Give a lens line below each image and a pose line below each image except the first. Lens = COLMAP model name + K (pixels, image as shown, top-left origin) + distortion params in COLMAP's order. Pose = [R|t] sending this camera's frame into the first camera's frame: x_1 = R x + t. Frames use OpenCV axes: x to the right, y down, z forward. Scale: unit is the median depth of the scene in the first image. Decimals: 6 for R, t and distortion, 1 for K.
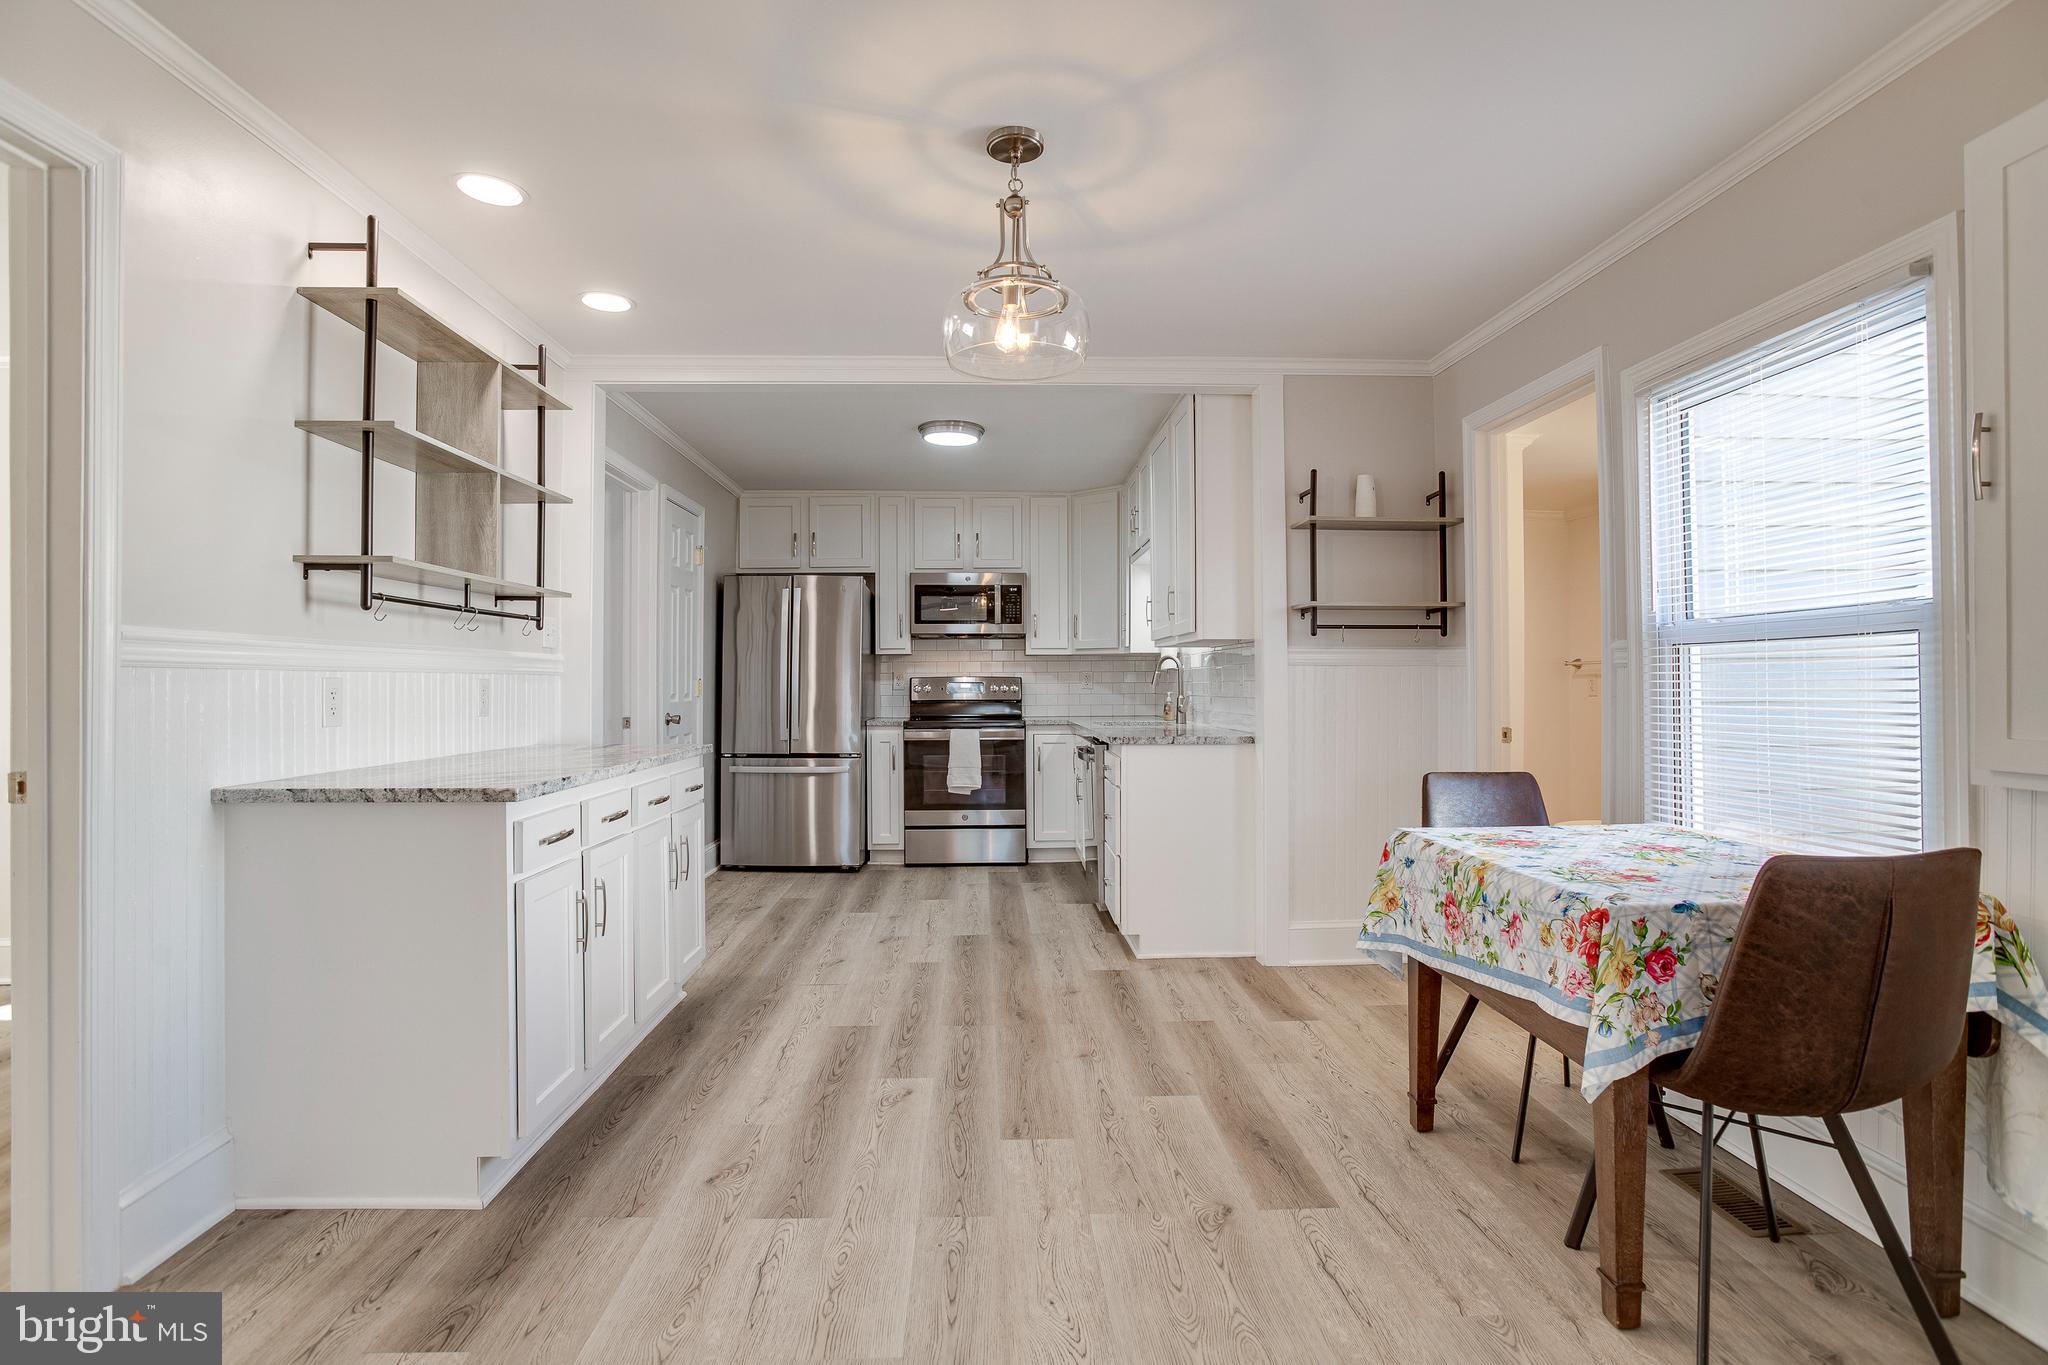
lens RADIAL K [[1021.5, 0, 1023.8], [0, 1021.5, 677.3], [0, 0, 1]] dist [-0.059974, 0.026586]
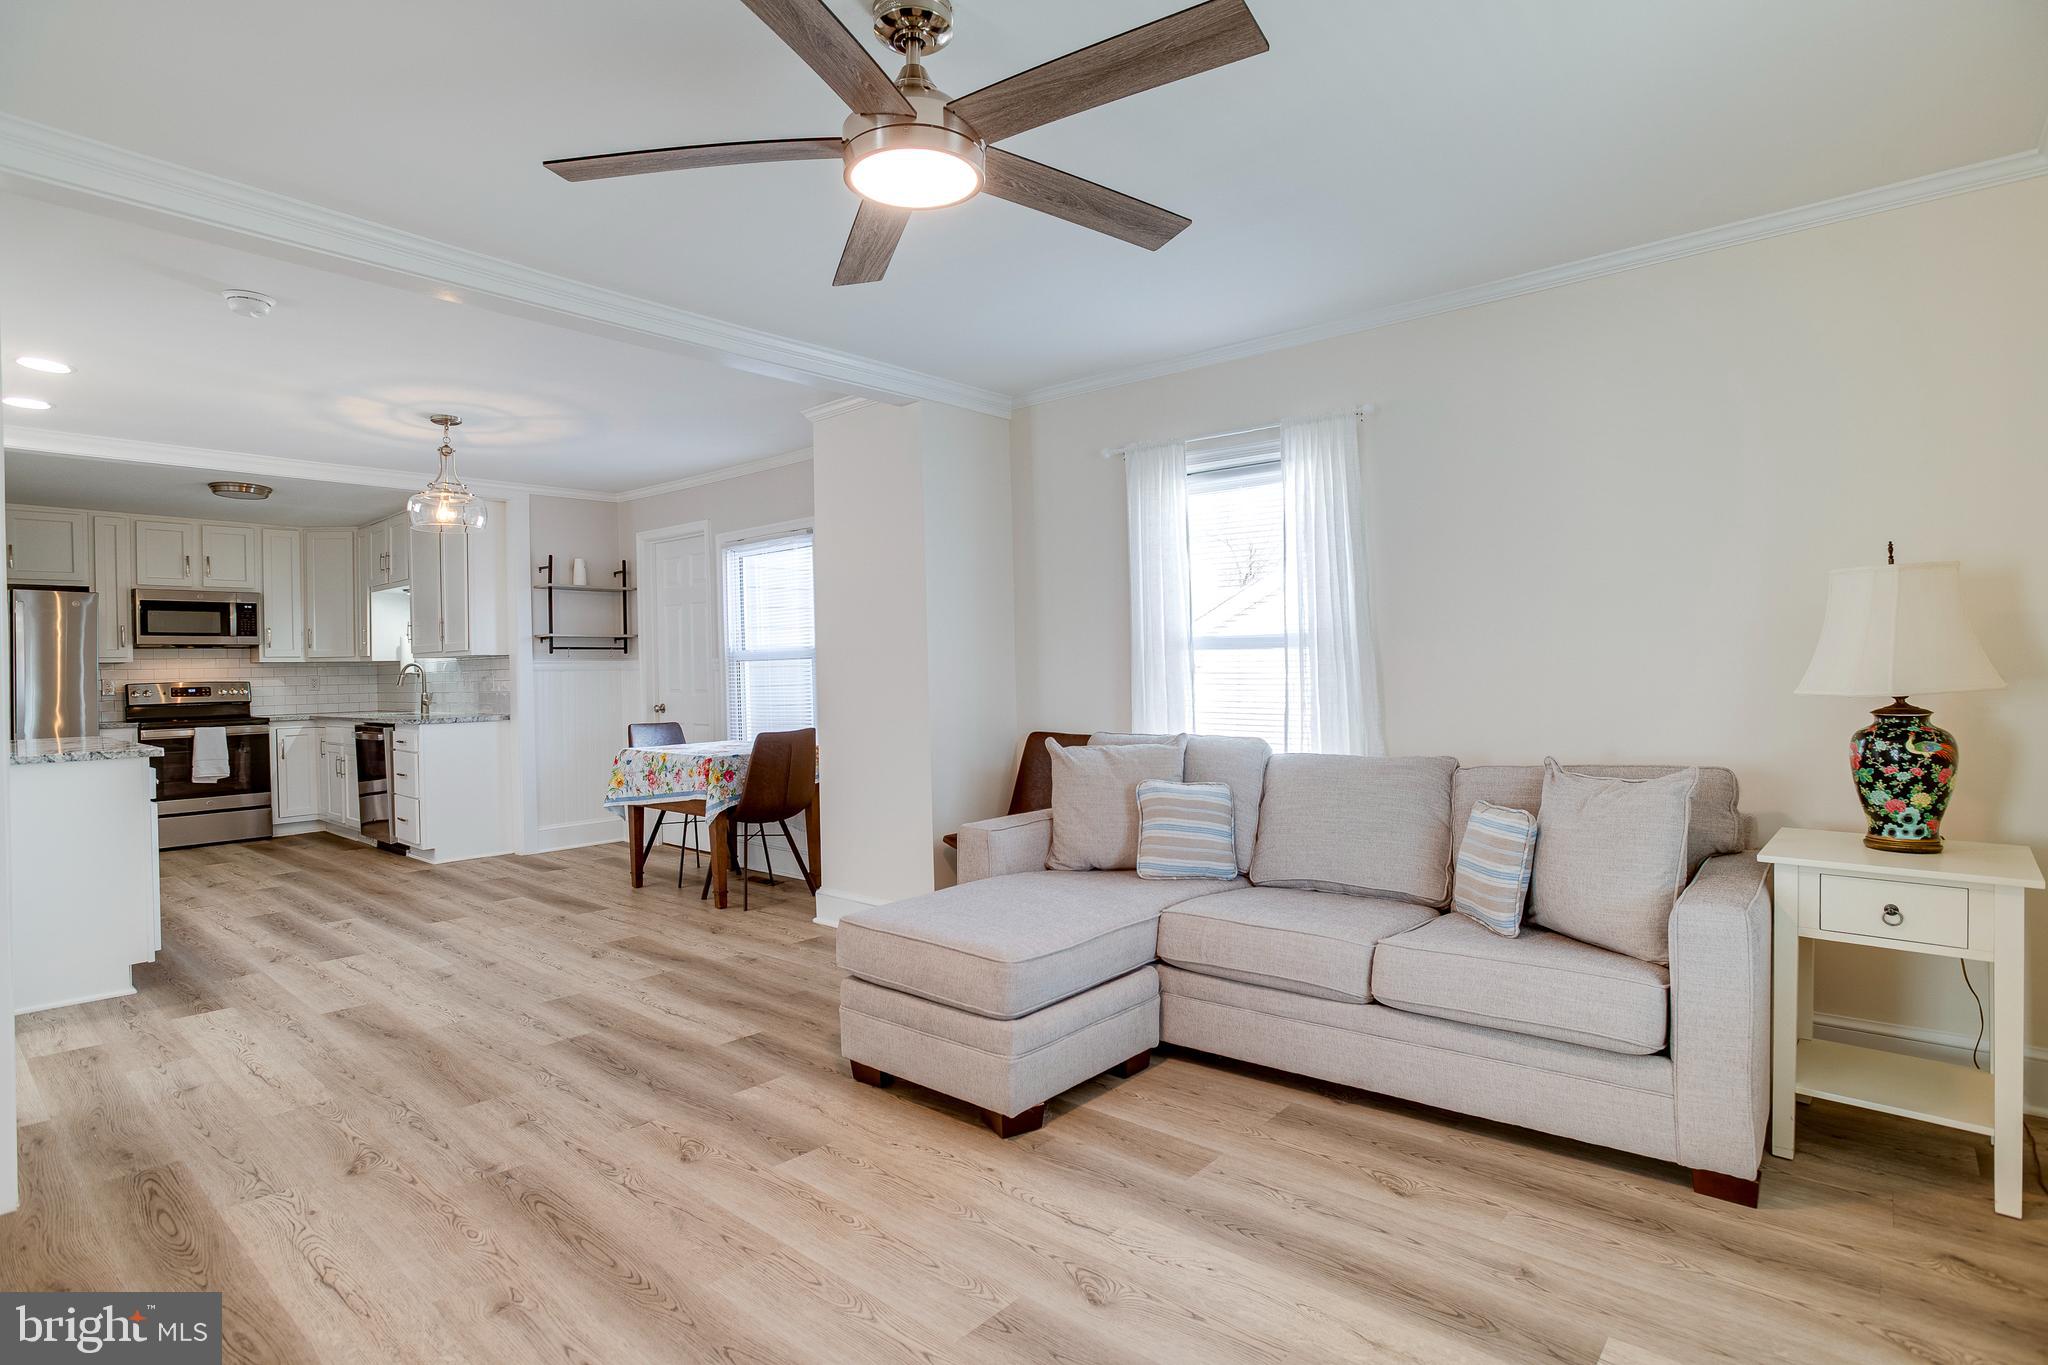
lens RADIAL K [[1021.5, 0, 1023.8], [0, 1021.5, 677.3], [0, 0, 1]] dist [-0.059974, 0.026586]
pose [[0.680752, -0.015594, 0.732348, -0.407570], [0.013627, 0.999870, 0.008624, -0.005117], [-0.732387, 0.004109, 0.680876, -0.713935]]
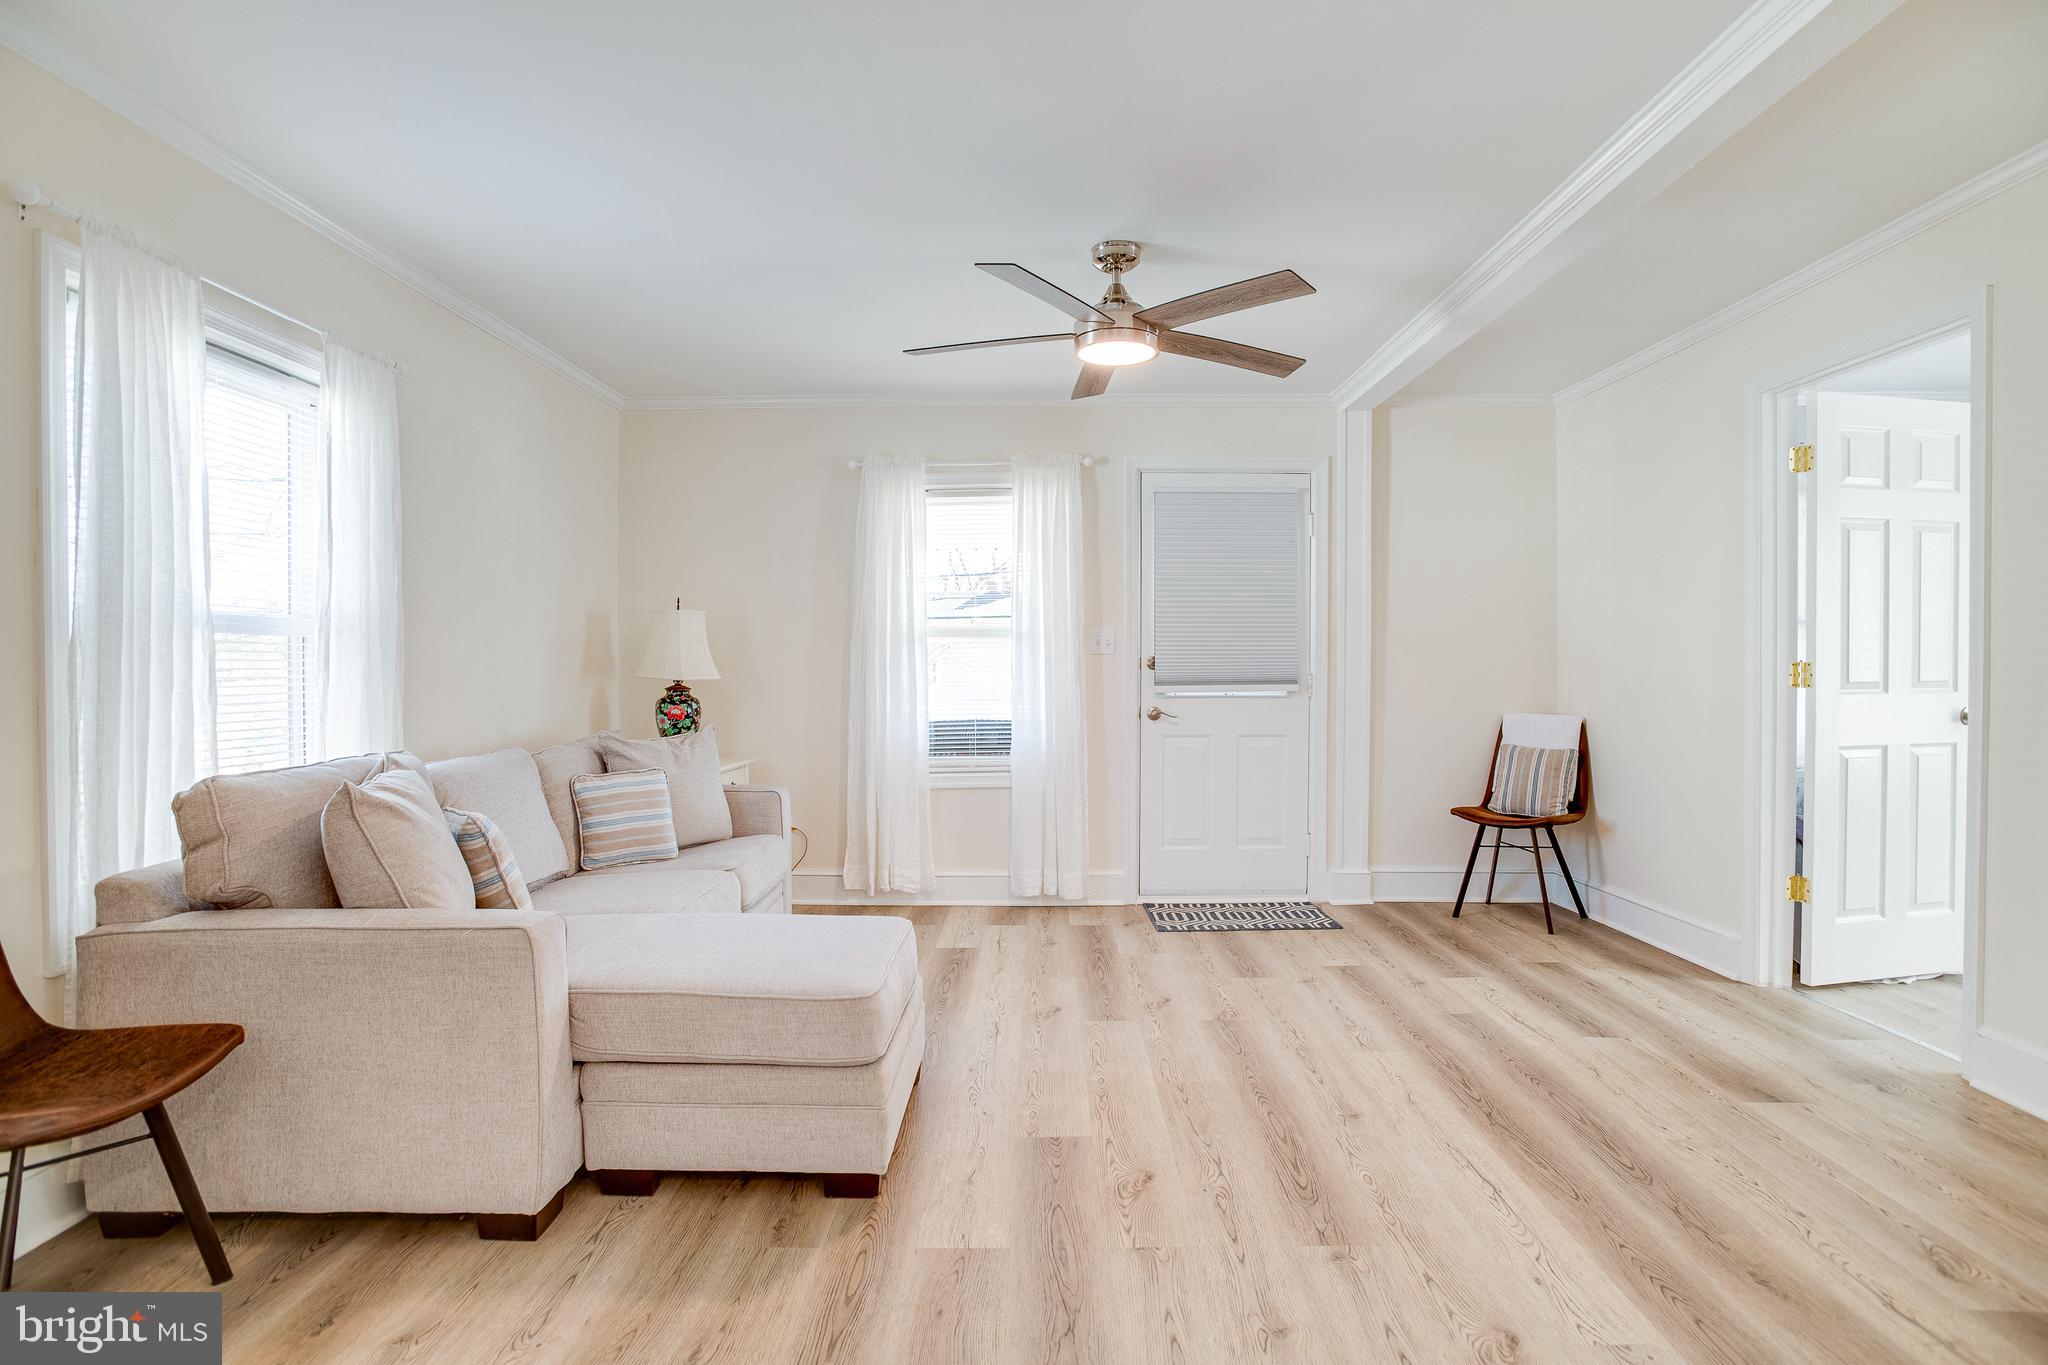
lens RADIAL K [[995.4, 0, 1025.3], [0, 995.4, 671.5], [0, 0, 1]] dist [-0.072389, 0.035196]
pose [[-0.998276, 0.003859, 0.058575, -0.069042], [0.004320, 0.999961, 0.007744, 0.002144], [-0.058543, 0.007984, -0.998253, 0.404929]]
